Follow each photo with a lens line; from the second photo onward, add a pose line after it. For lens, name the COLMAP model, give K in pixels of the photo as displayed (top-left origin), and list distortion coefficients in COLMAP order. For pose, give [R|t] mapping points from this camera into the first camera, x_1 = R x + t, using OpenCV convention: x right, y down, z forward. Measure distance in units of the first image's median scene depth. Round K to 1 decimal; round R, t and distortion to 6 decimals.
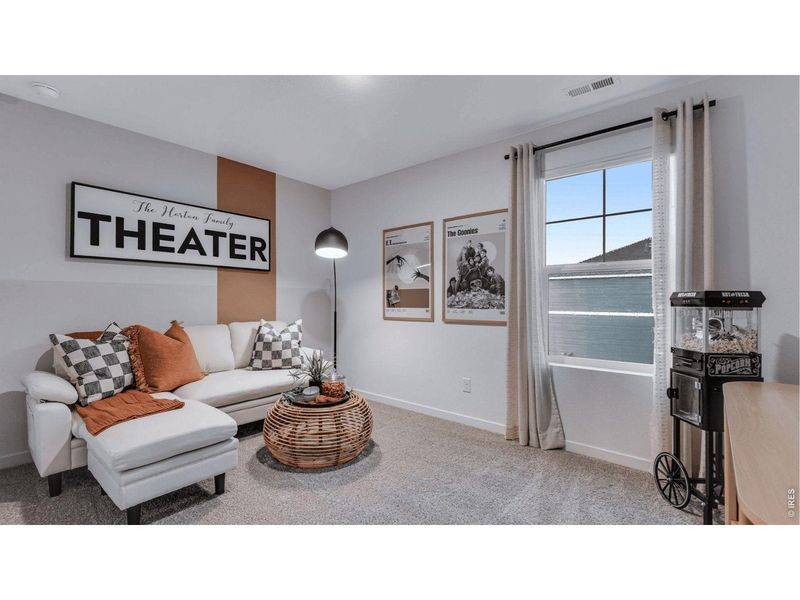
lens RADIAL K [[359.3, 0, 398.5], [0, 359.3, 300.5], [0, 0, 1]] dist [0.000869, -0.000118]
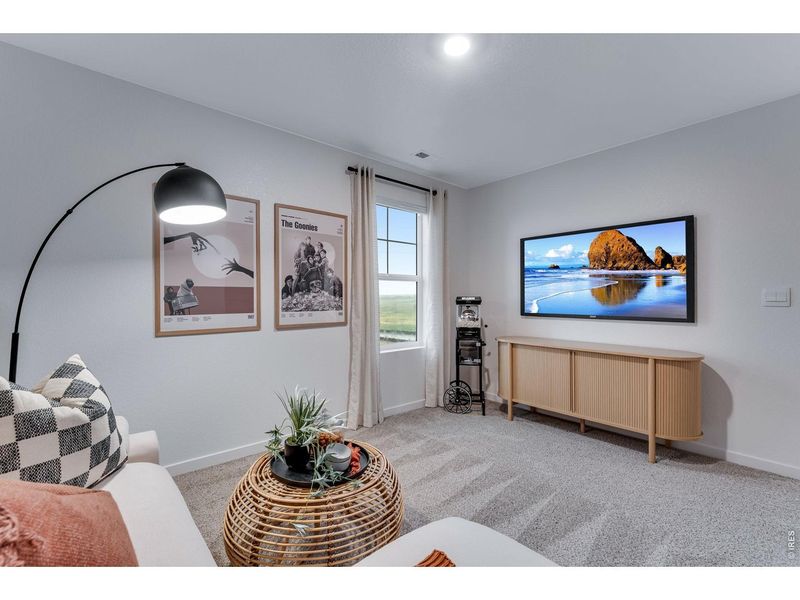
lens RADIAL K [[359.3, 0, 398.5], [0, 359.3, 300.5], [0, 0, 1]] dist [0.000869, -0.000118]
pose [[0.148068, -0.008421, 0.988941, -0.666062], [0.000799, 0.999964, 0.008395, -0.012058], [-0.988977, -0.000452, 0.148069, 0.626965]]
